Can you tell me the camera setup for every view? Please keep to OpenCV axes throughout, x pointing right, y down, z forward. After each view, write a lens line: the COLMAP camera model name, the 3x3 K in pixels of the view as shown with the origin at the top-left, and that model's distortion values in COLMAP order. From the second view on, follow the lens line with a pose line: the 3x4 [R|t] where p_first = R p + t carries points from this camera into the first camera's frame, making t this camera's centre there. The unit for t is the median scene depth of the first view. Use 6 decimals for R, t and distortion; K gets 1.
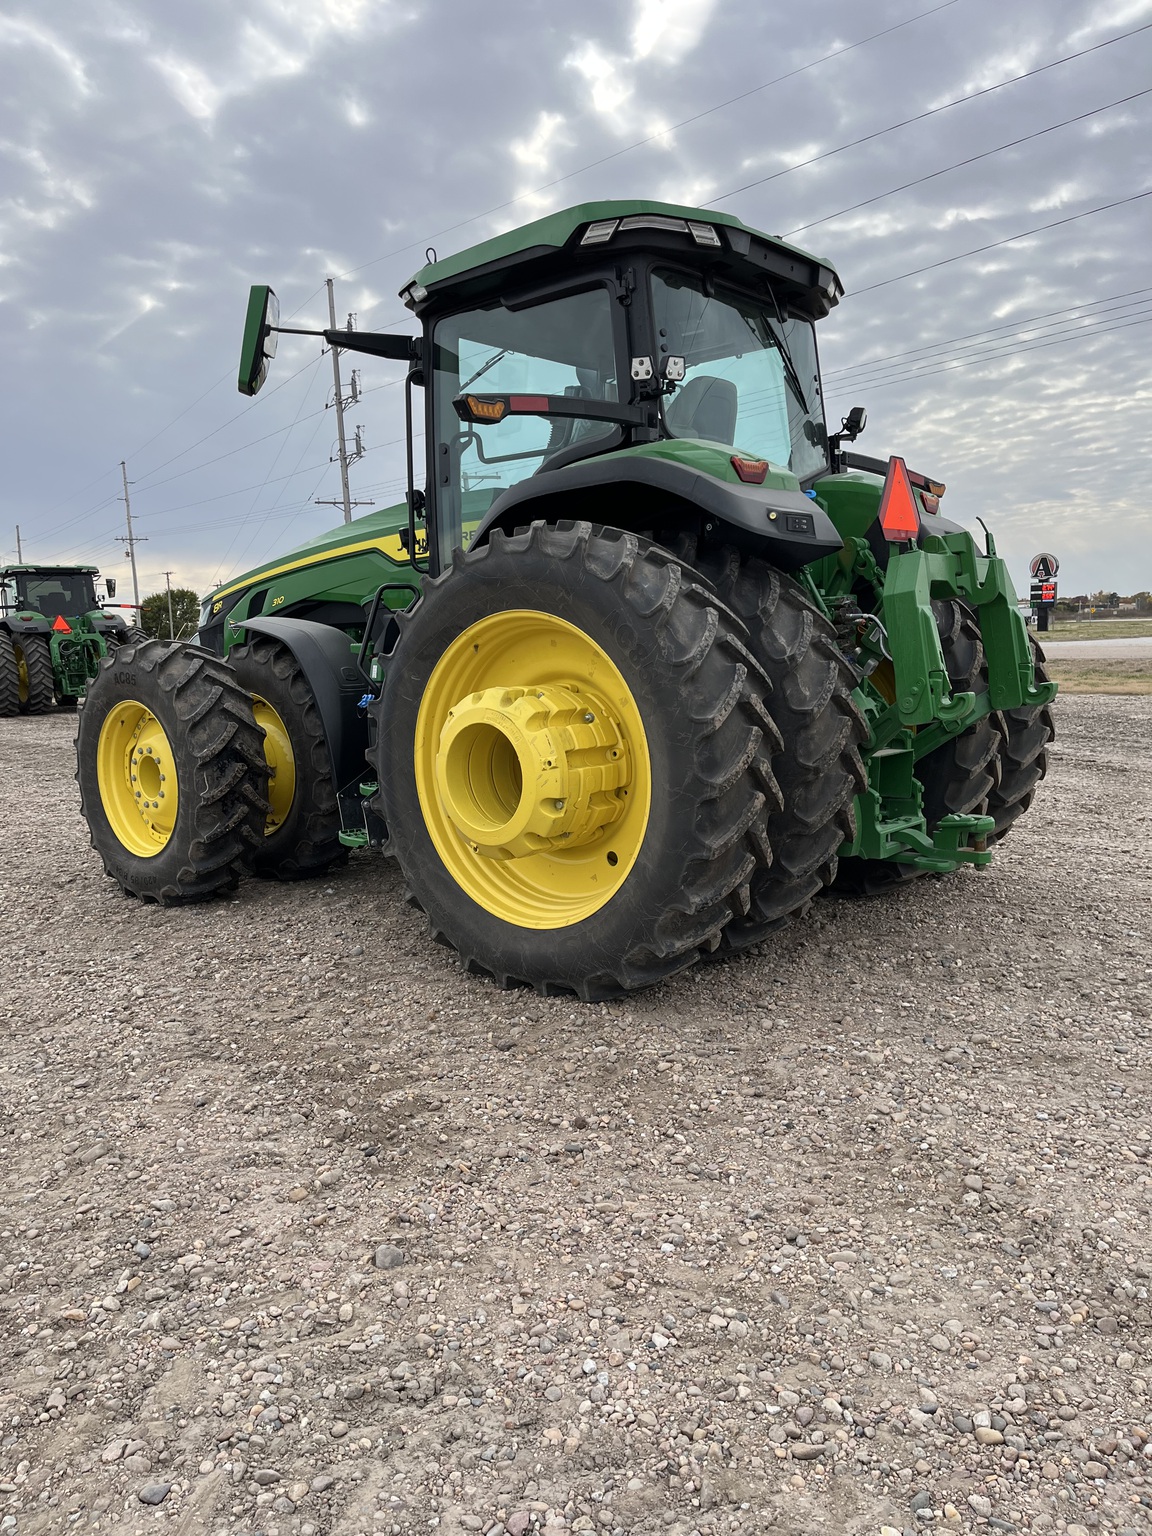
lens RADIAL K [[1181.1, 0, 579.3], [0, 1181.1, 789.6], [0, 0, 1]] dist [0.009347, 0.005450]
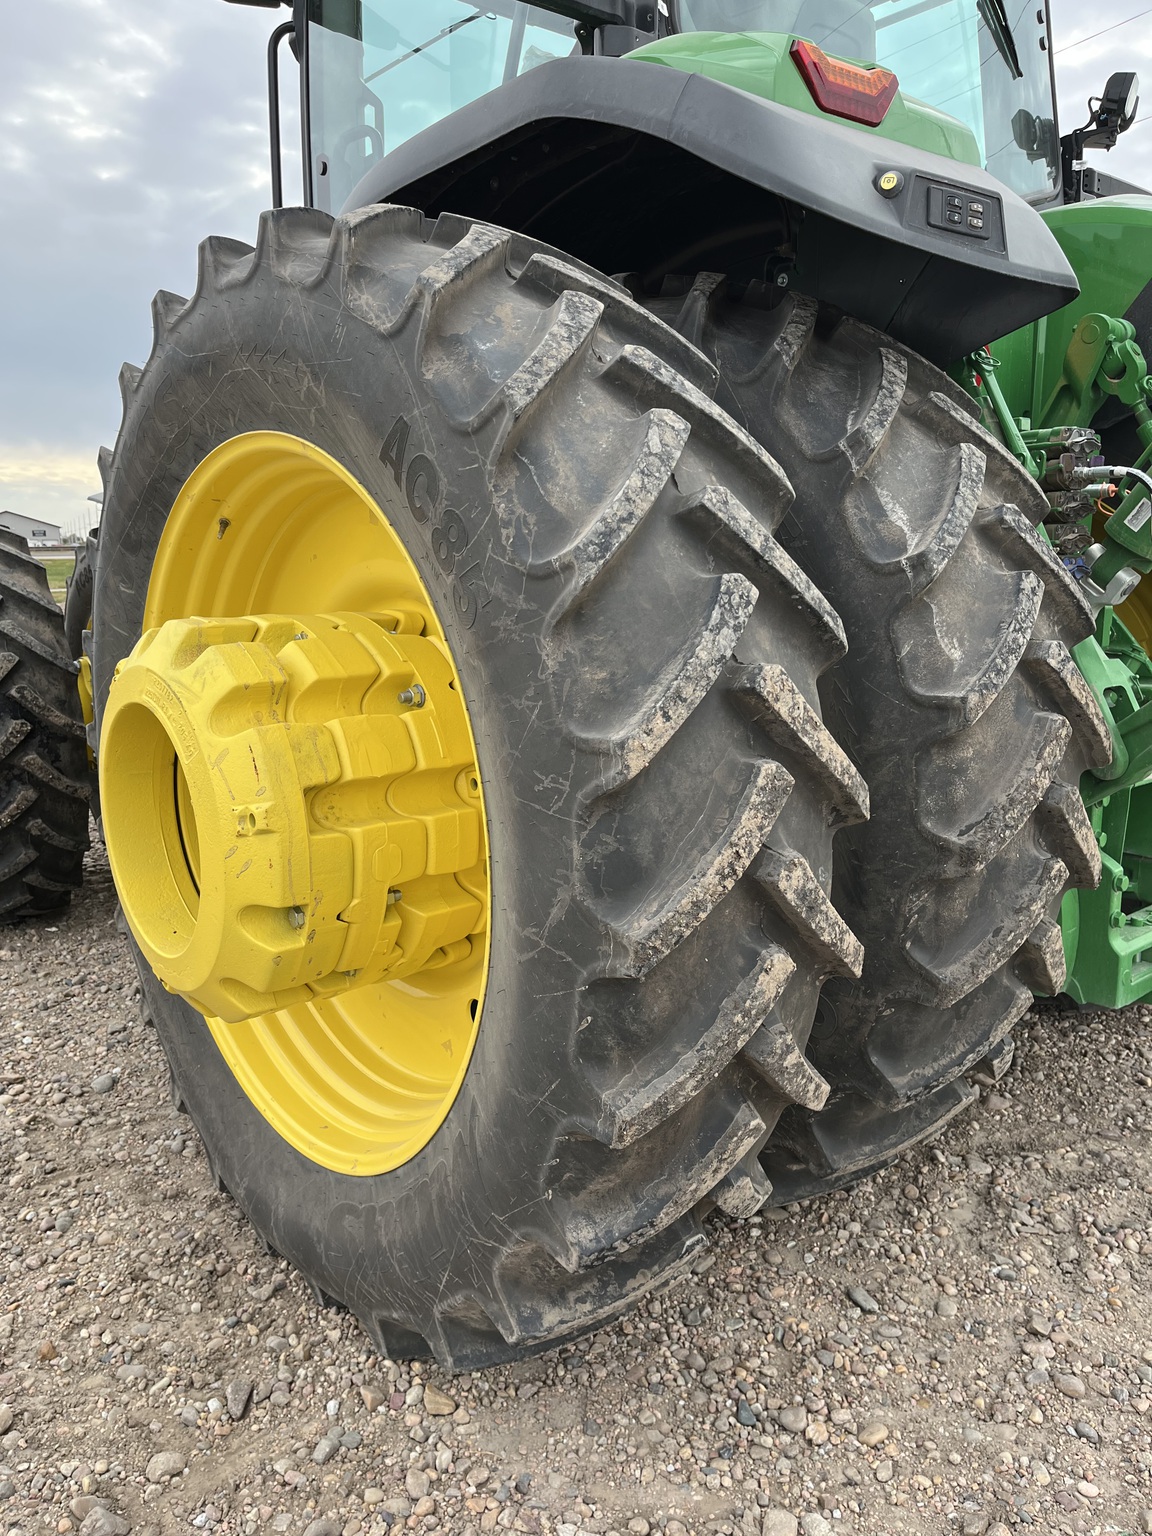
lens RADIAL K [[1249.1, 0, 574.4], [0, 1249.1, 790.2], [0, 0, 1]] dist [0.000960, -0.008782]
pose [[0.988066, 0.047463, -0.146536, 0.134373], [-0.036960, 0.996604, 0.073588, -0.063959], [0.149531, -0.067294, 0.986464, 0.585160]]
